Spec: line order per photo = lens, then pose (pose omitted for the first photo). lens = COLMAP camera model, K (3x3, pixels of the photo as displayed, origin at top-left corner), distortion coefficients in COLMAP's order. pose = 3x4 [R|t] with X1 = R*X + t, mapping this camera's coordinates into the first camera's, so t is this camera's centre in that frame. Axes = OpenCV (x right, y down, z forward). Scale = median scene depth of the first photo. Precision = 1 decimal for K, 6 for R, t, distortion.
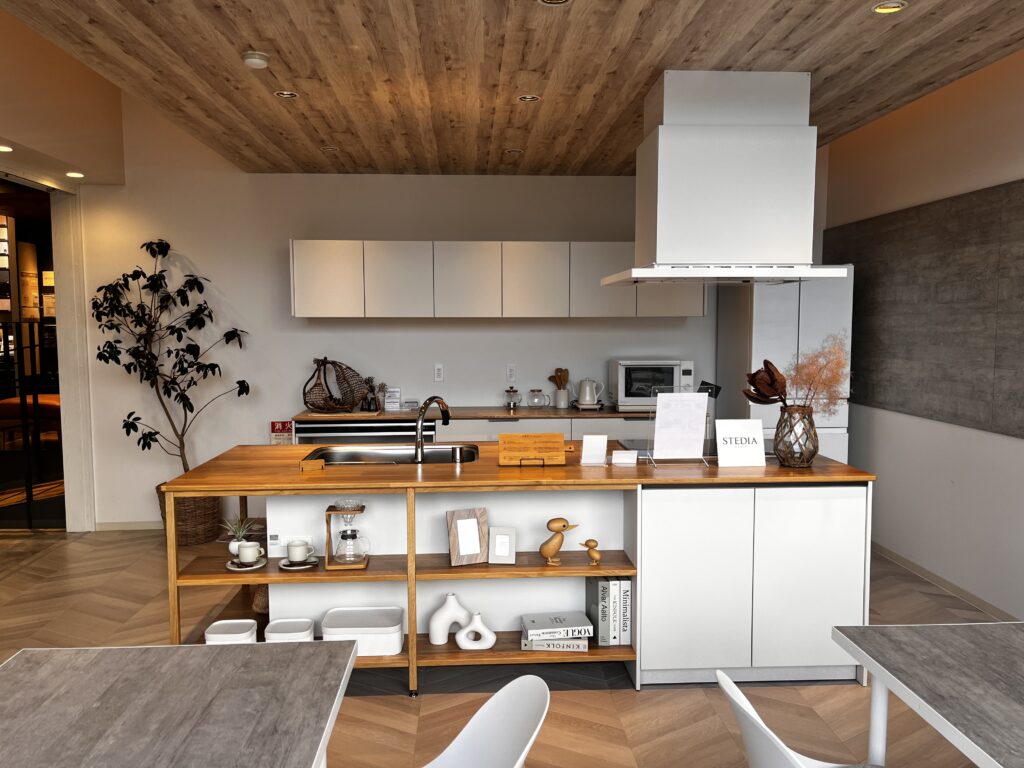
lens RADIAL K [[770.9, 0, 512.0], [0, 770.9, 384.0], [0, 0, 1]] dist [0.065559, -0.088285]
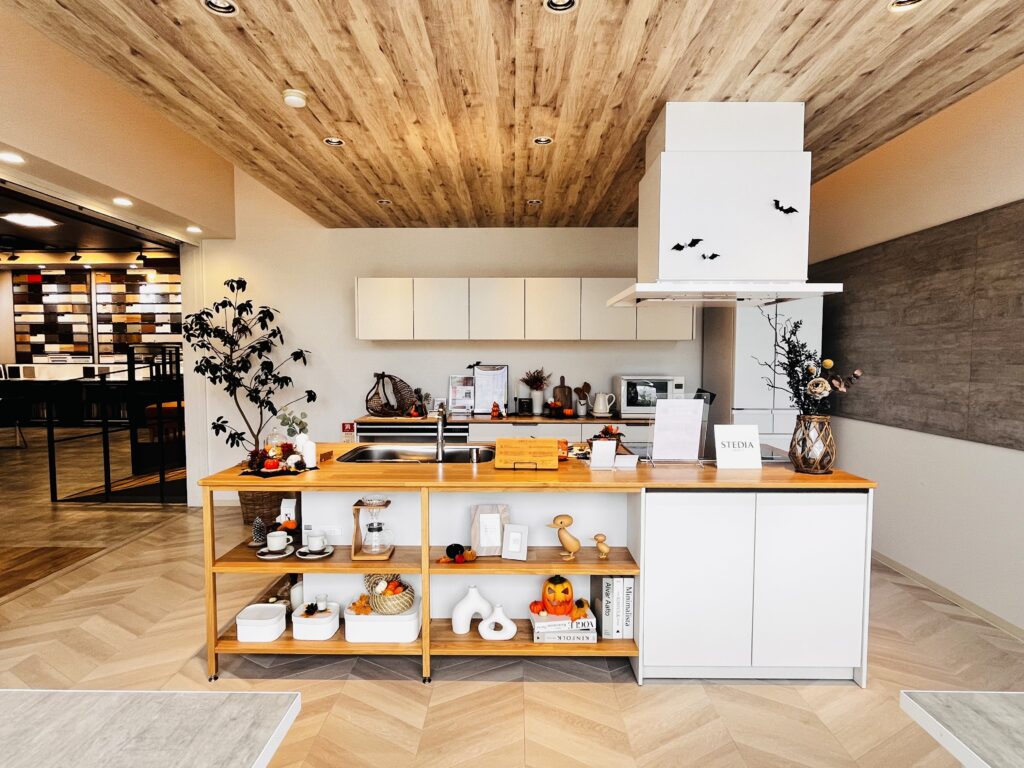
lens RADIAL K [[535.4, 0, 507.4], [0, 535.4, 386.1], [0, 0, 1]] dist [-0.003137, -0.000129]
pose [[0.997659, 0.007627, -0.067954, 0.026047], [-0.009294, 0.999663, -0.024241, 0.010227], [0.067746, 0.024816, 0.997394, 0.227131]]
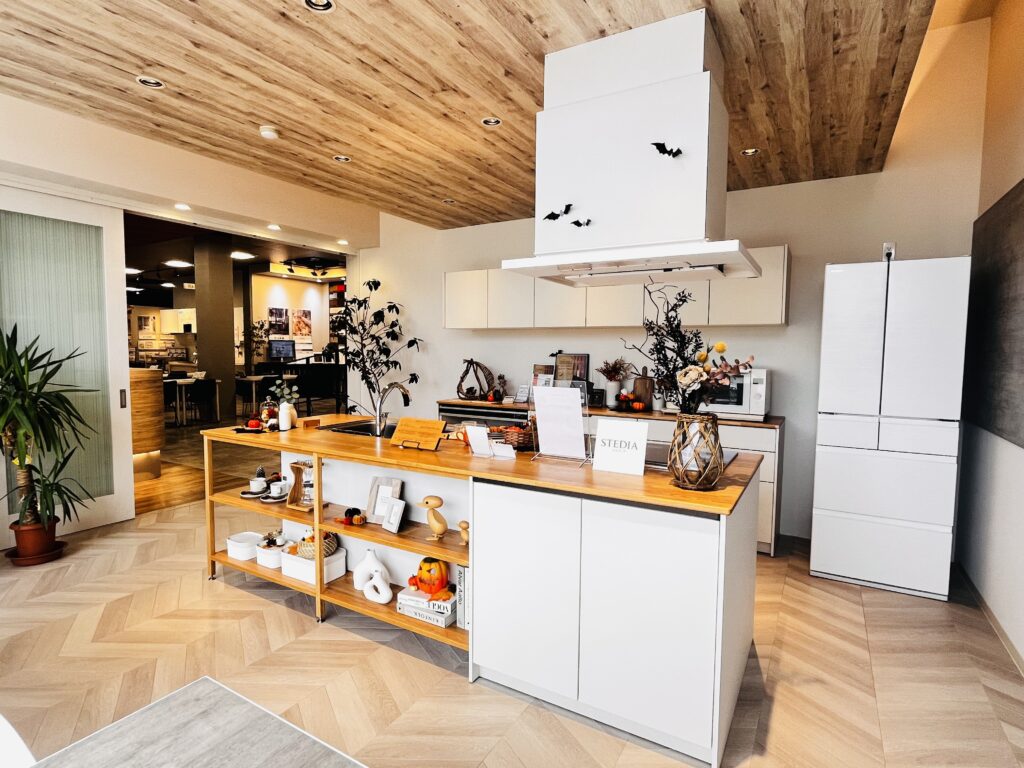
lens RADIAL K [[535.4, 0, 507.4], [0, 535.4, 386.1], [0, 0, 1]] dist [-0.003137, -0.000129]
pose [[0.831457, 0.047922, -0.553519, 0.490034], [-0.054384, 0.998509, 0.004756, 0.007275], [0.552921, 0.026148, 0.832823, 0.384928]]
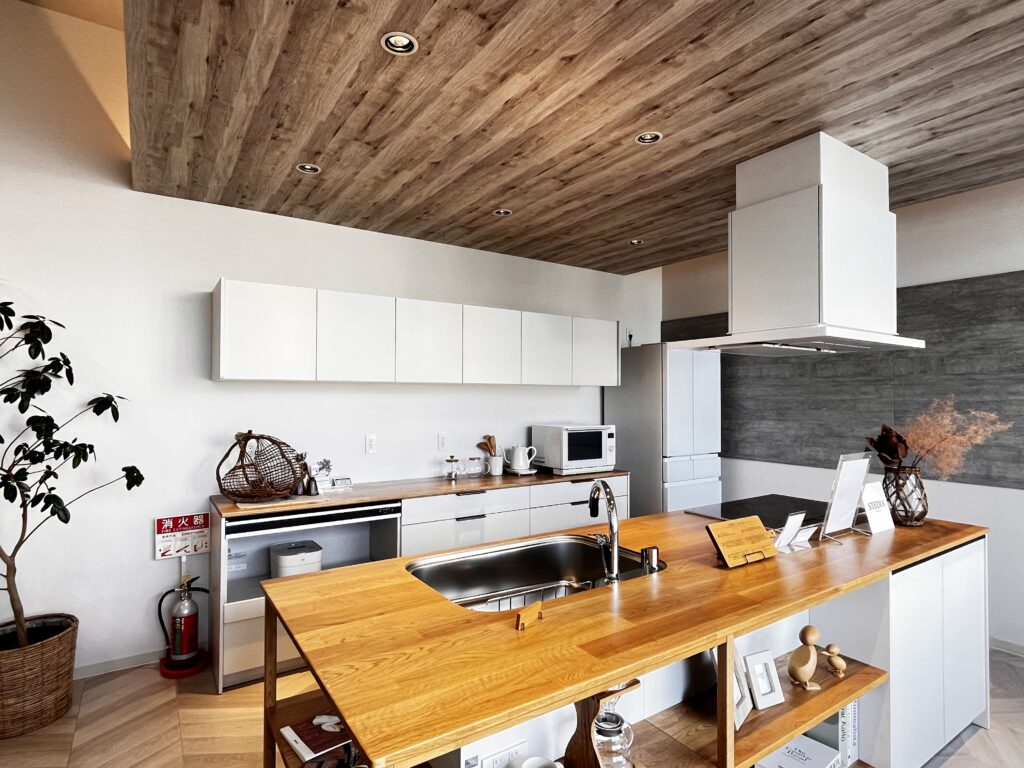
lens RADIAL K [[546.2, 0, 502.7], [0, 546.2, 385.4], [0, 0, 1]] dist [-0.003650, -0.000448]
pose [[0.864800, 0.015808, 0.501867, -0.442420], [0.034371, 0.995296, -0.090578, -0.030804], [-0.500938, 0.095582, 0.860189, 0.573223]]
